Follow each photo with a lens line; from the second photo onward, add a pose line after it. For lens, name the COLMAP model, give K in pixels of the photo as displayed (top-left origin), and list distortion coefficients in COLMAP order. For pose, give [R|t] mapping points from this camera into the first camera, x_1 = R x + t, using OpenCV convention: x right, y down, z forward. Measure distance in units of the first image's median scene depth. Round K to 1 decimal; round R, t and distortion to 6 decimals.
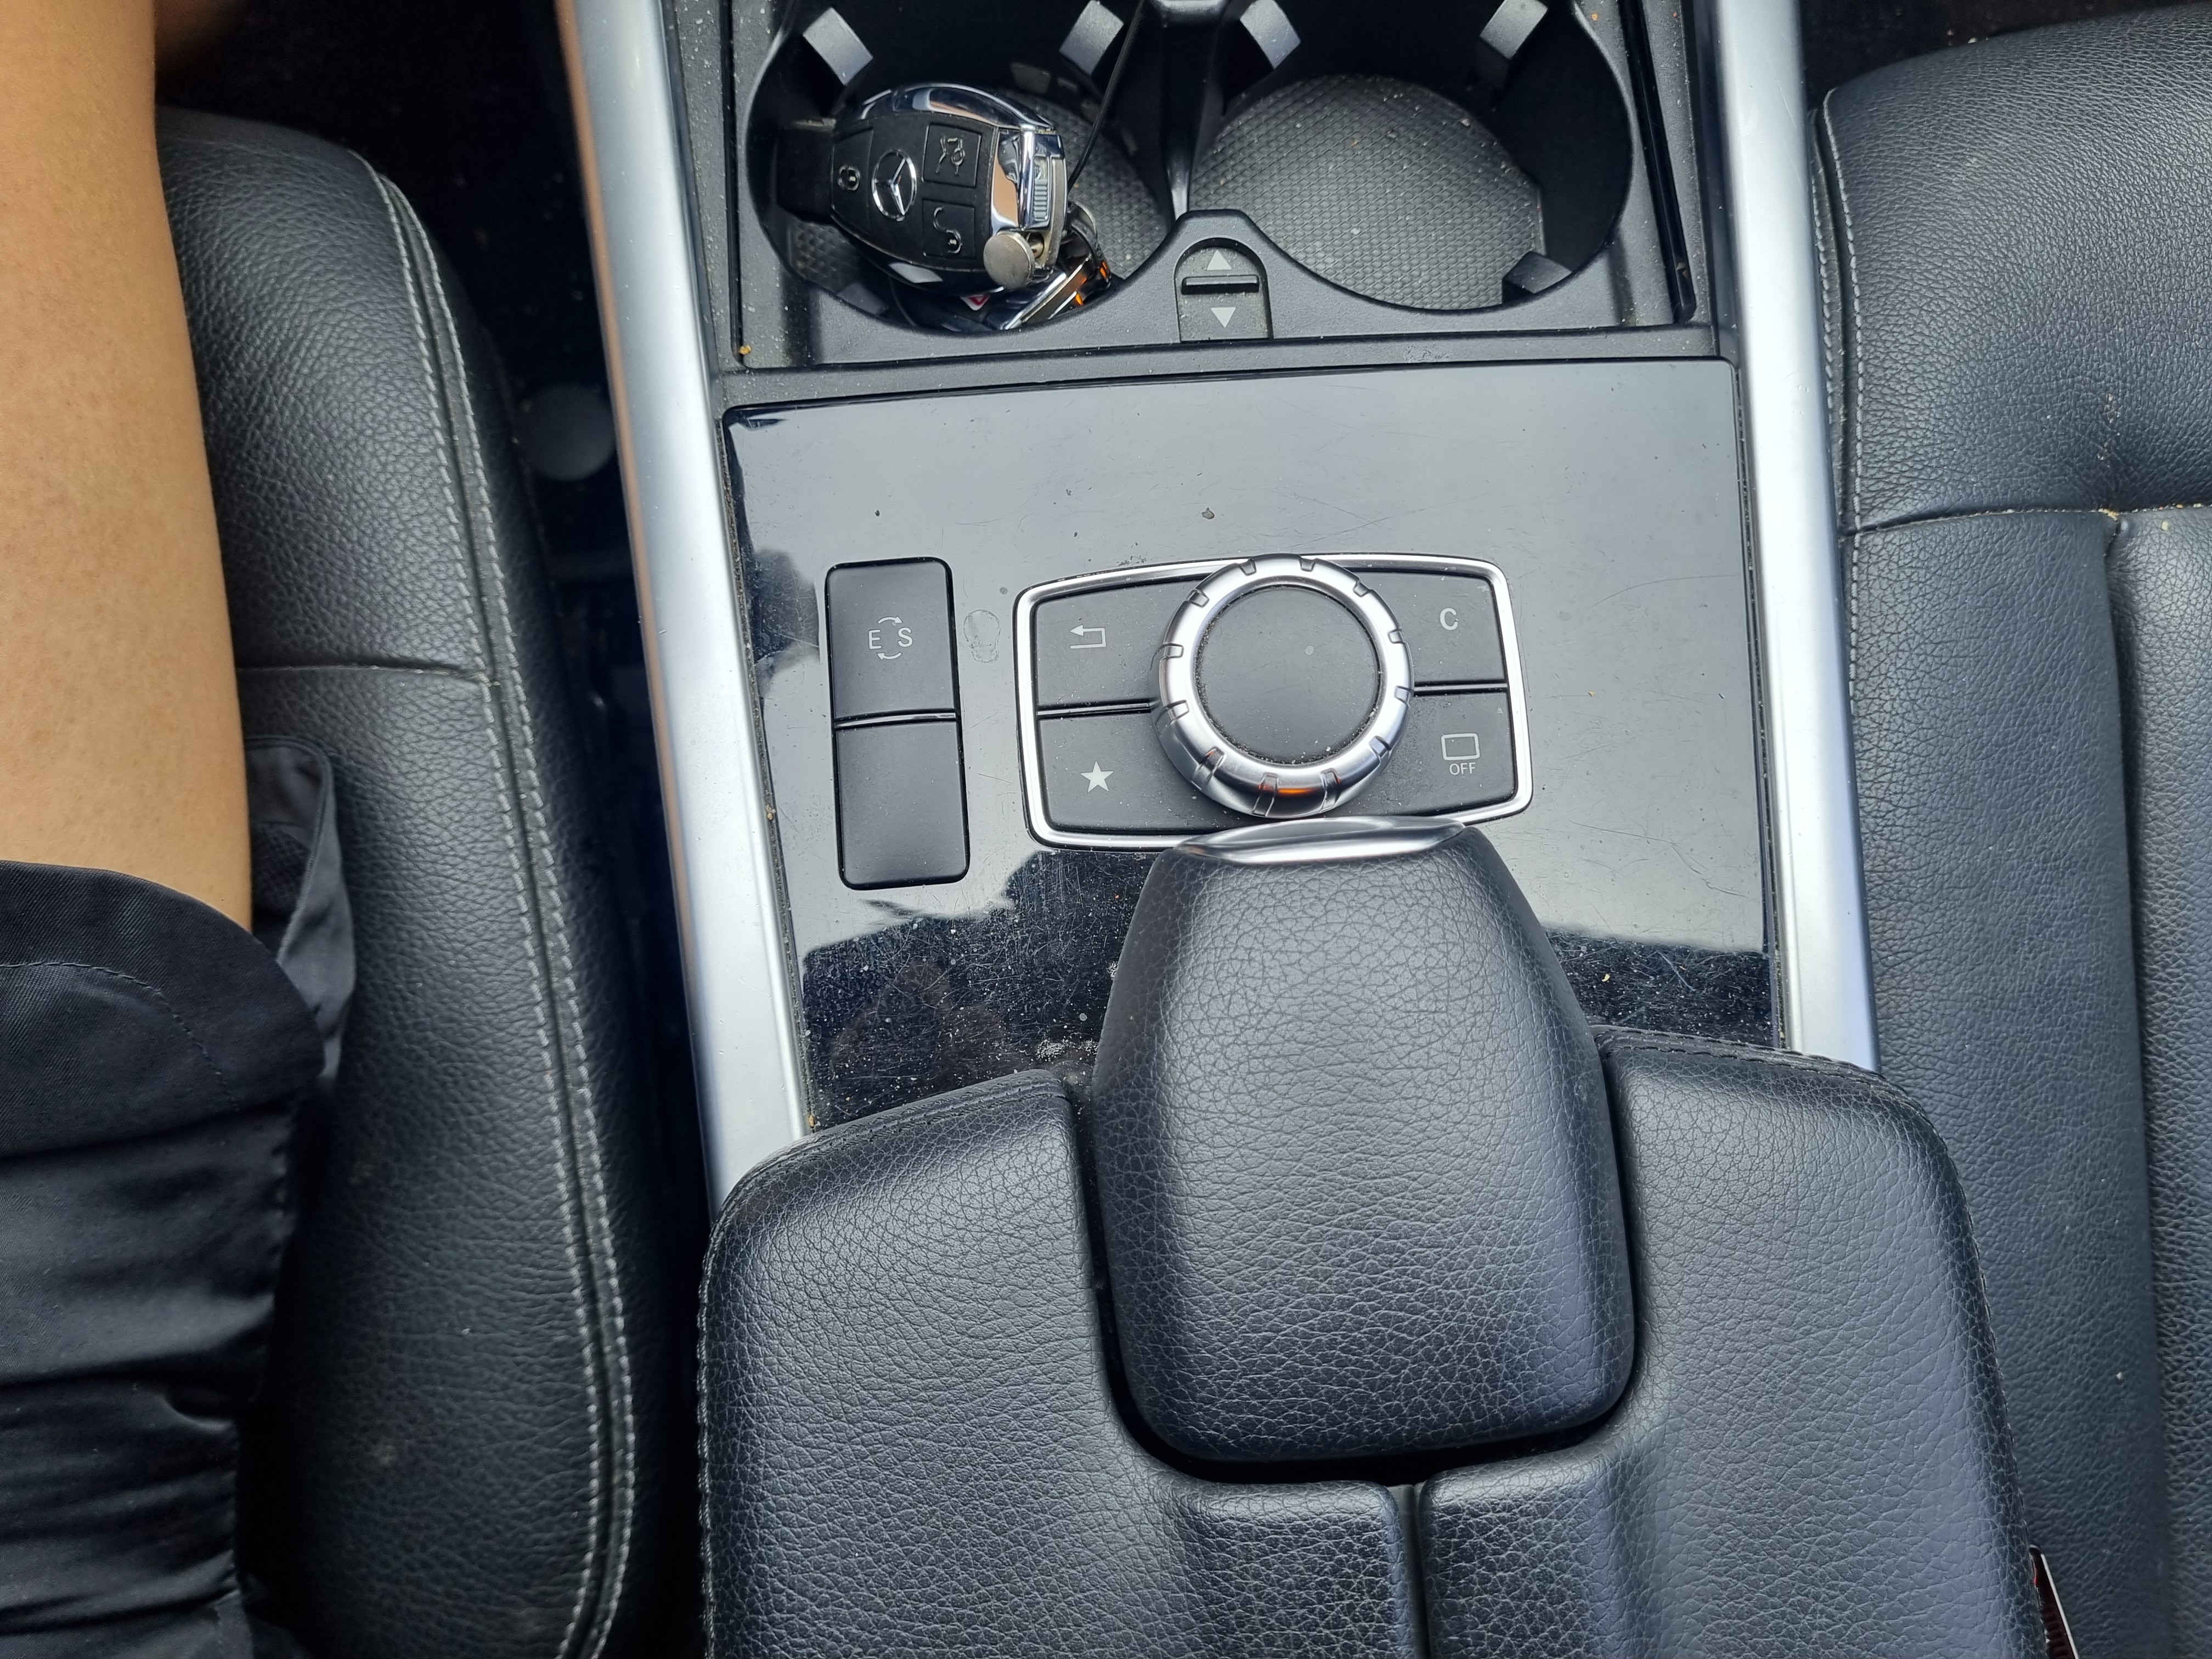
lens RADIAL K [[1713.7, 0, 1141.4], [0, 1713.7, 808.4], [0, 0, 1]] dist [0.026342, -0.034297]
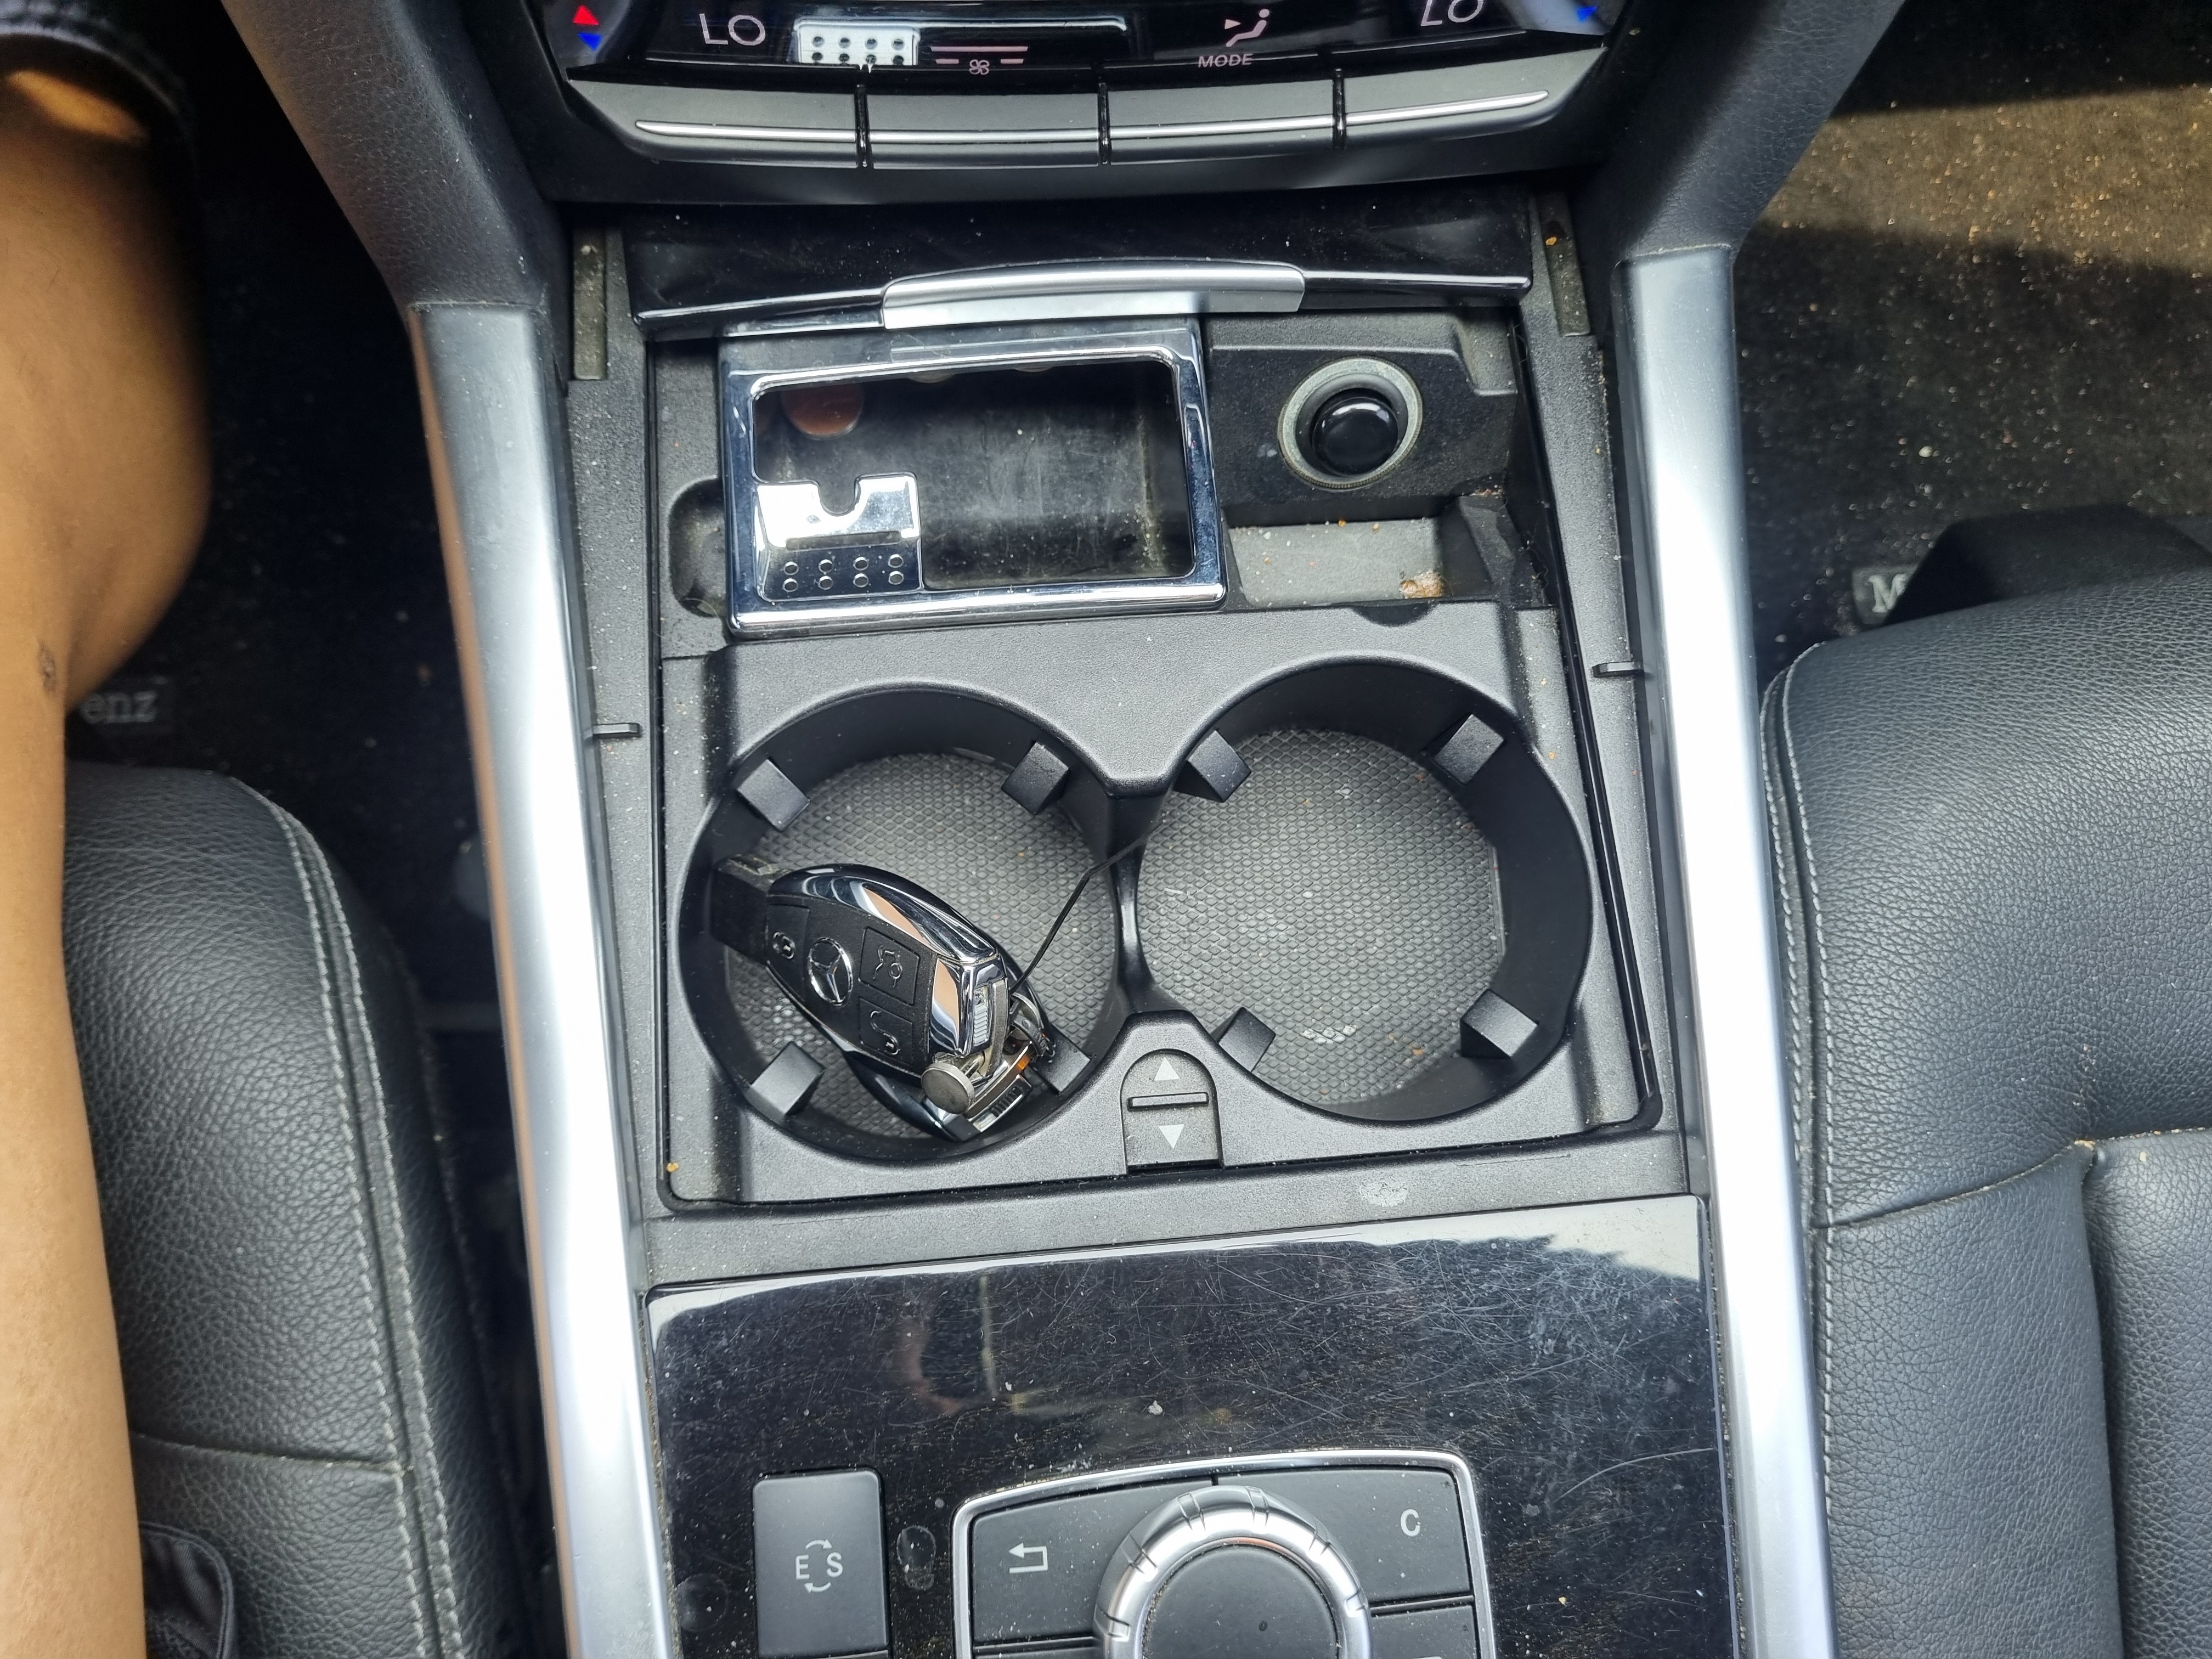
lens RADIAL K [[1713.5, 0, 1106.0], [0, 1713.5, 829.5], [0, 0, 1]] dist [0.026743, -0.041522]
pose [[0.999984, -0.002740, 0.004938, 0.006405], [0.002920, 0.999321, -0.036734, -0.385608], [-0.004834, 0.036747, 0.999313, 0.032494]]
